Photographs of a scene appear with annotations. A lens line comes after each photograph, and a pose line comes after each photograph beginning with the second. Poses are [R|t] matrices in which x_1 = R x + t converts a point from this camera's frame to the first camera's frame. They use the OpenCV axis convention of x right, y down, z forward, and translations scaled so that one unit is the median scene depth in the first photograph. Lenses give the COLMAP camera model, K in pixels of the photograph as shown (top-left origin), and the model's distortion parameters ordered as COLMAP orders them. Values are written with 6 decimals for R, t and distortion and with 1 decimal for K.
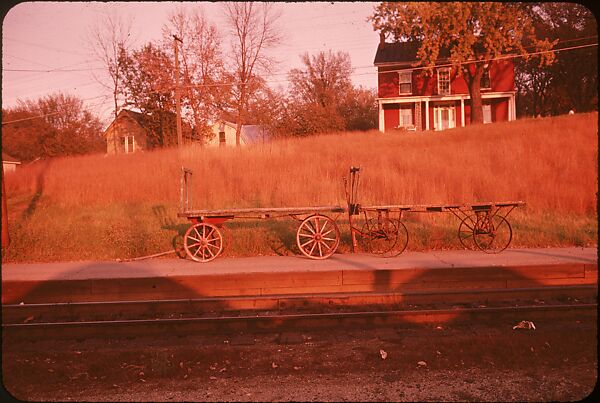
lens RADIAL K [[607.0, 0, 312.4], [0, 607.0, 203.7], [0, 0, 1]] dist [-0.010240, -0.008959]
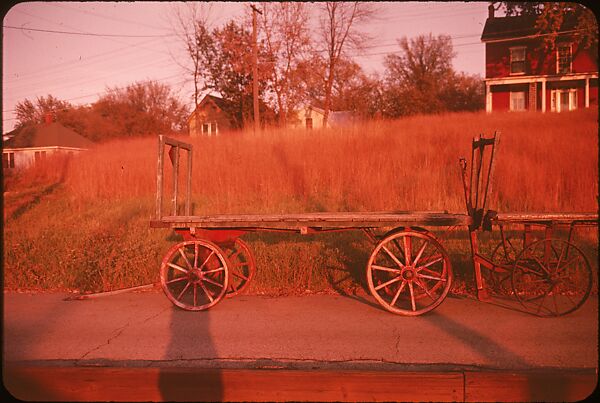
lens RADIAL K [[607.5, 0, 318.1], [0, 607.5, 212.6], [0, 0, 1]] dist [-0.009537, -0.021365]
pose [[0.989003, 0.020018, -0.146535, 0.001688], [-0.016071, 0.999477, 0.028076, -0.001990], [0.147020, -0.025413, 0.988807, 0.103632]]
